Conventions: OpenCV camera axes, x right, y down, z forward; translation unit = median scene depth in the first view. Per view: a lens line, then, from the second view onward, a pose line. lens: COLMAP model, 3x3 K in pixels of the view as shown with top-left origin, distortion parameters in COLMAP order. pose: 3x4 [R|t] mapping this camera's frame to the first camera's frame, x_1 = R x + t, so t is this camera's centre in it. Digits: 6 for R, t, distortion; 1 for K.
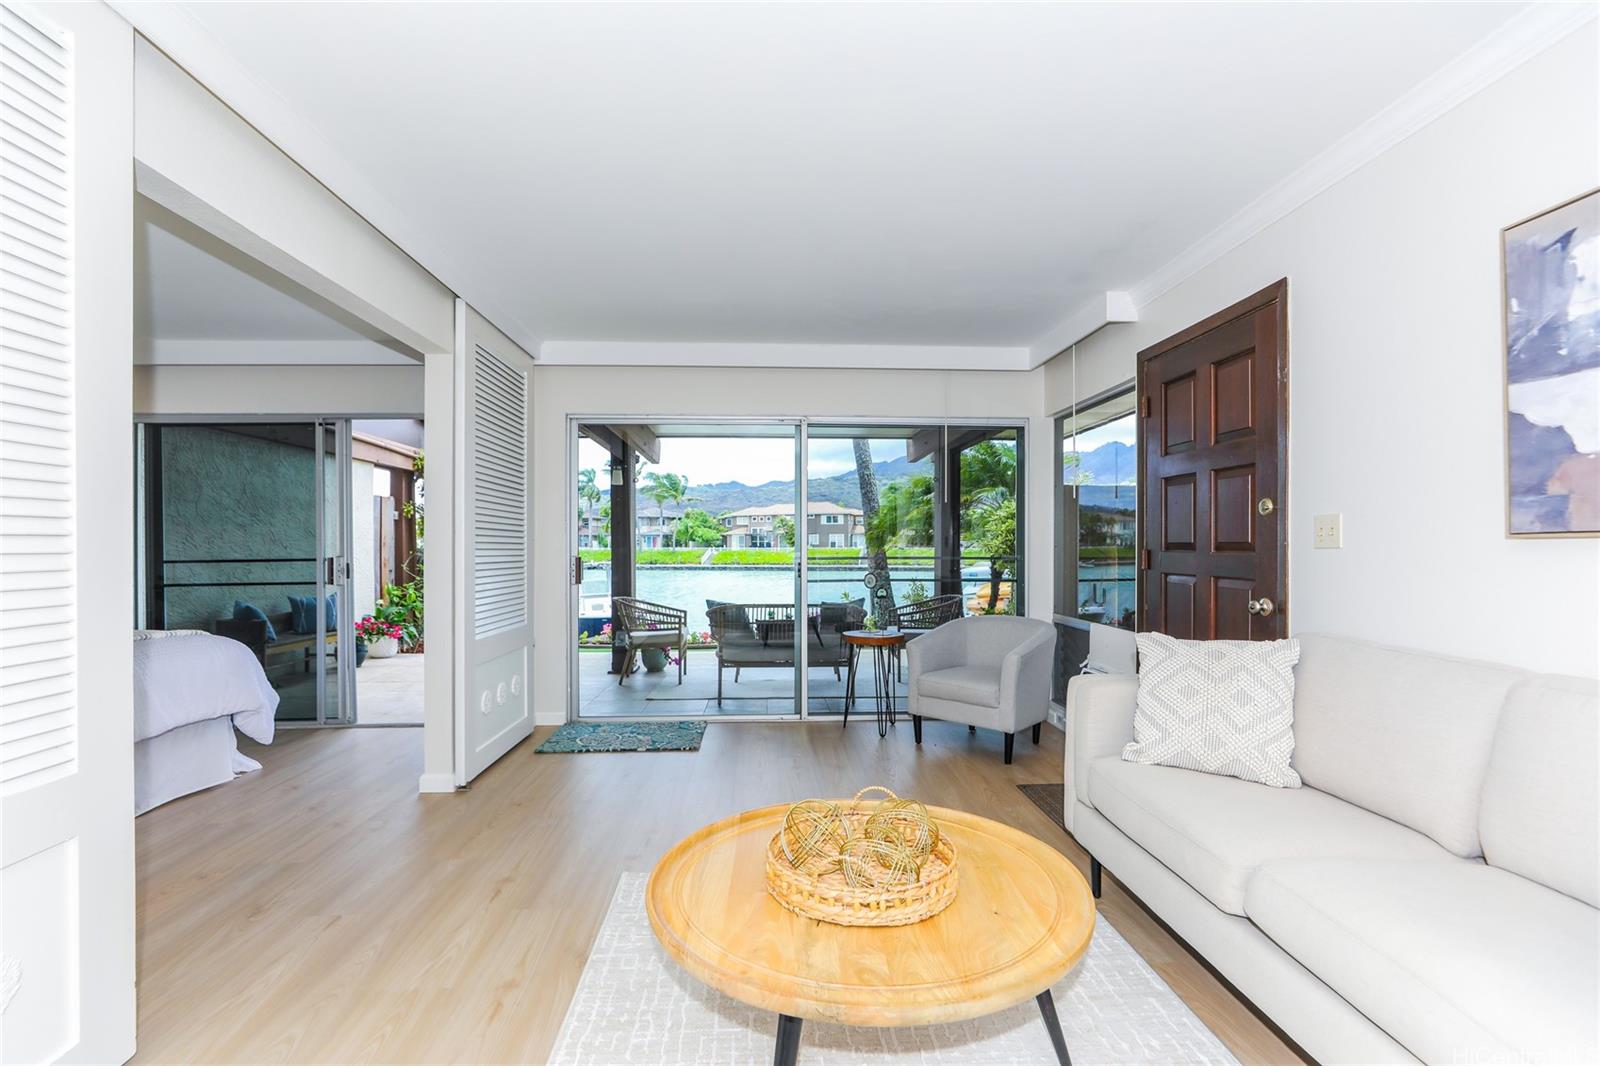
lens RADIAL K [[745.9, 0, 805.1], [0, 745.9, 540.4], [0, 0, 1]] dist [-0.027804, 0.014247]
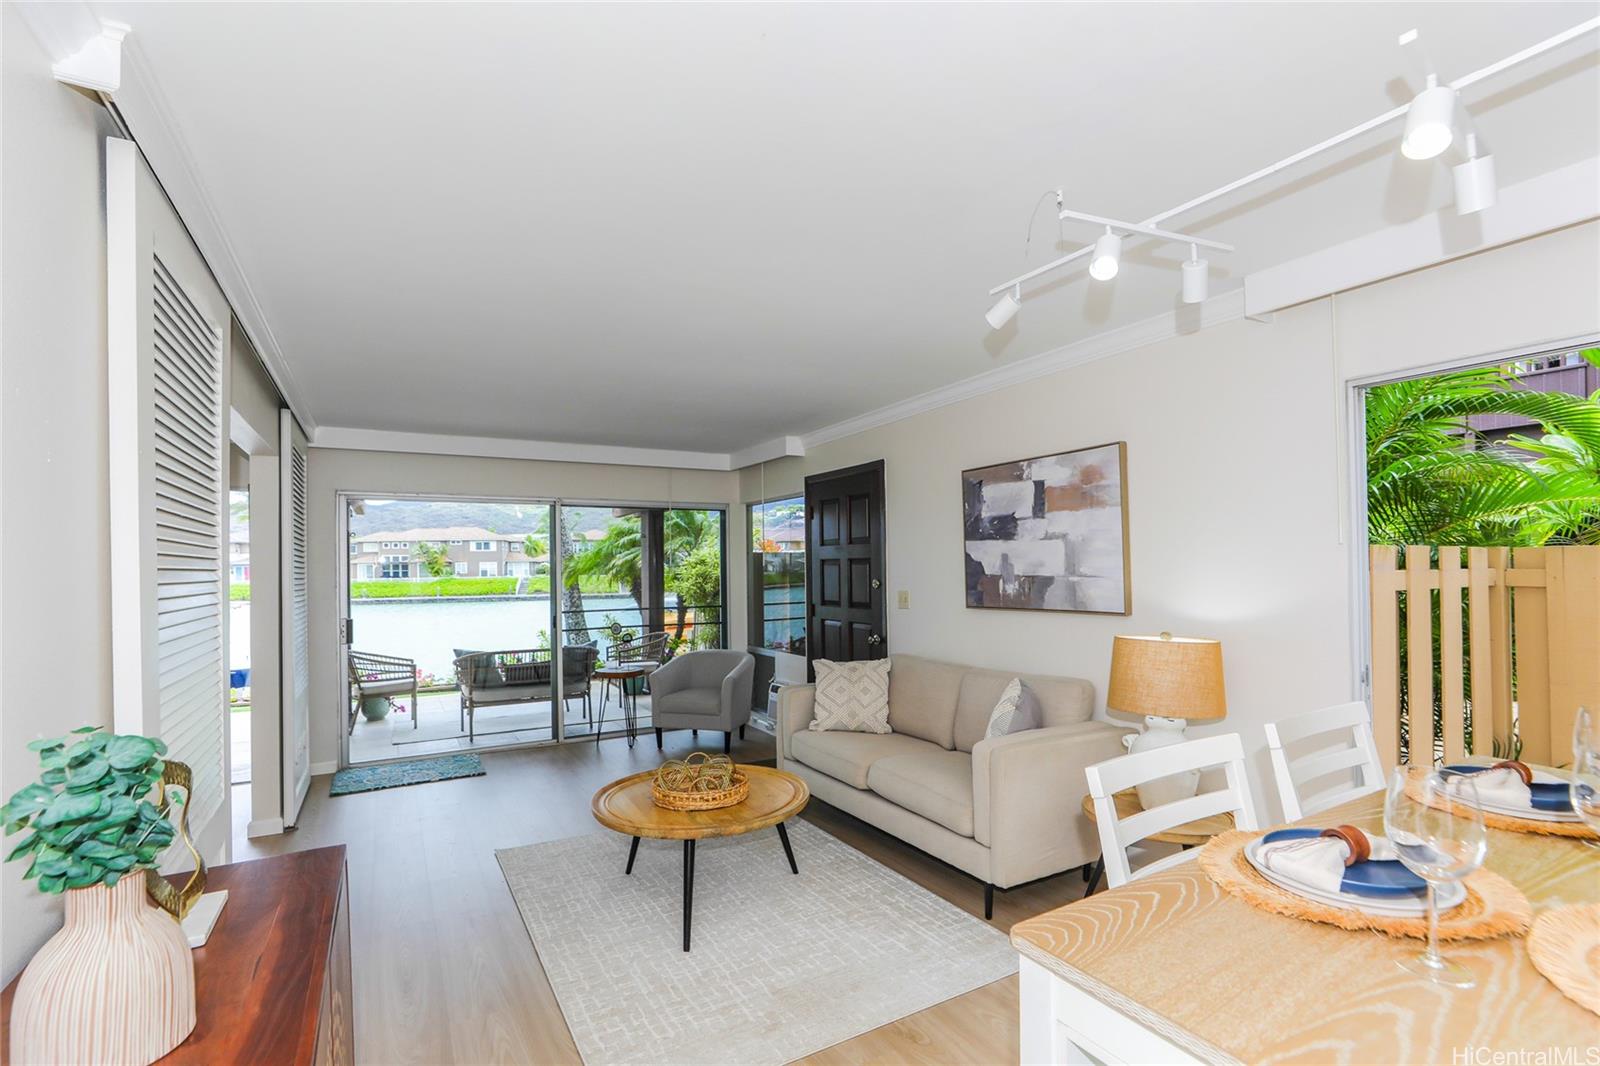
lens RADIAL K [[745.9, 0, 805.1], [0, 745.9, 540.4], [0, 0, 1]] dist [-0.027804, 0.014247]
pose [[0.900788, 0.001187, 0.434257, -0.247579], [0.013542, 0.999433, -0.030822, -0.076093], [-0.434048, 0.033644, 0.900261, -0.435104]]
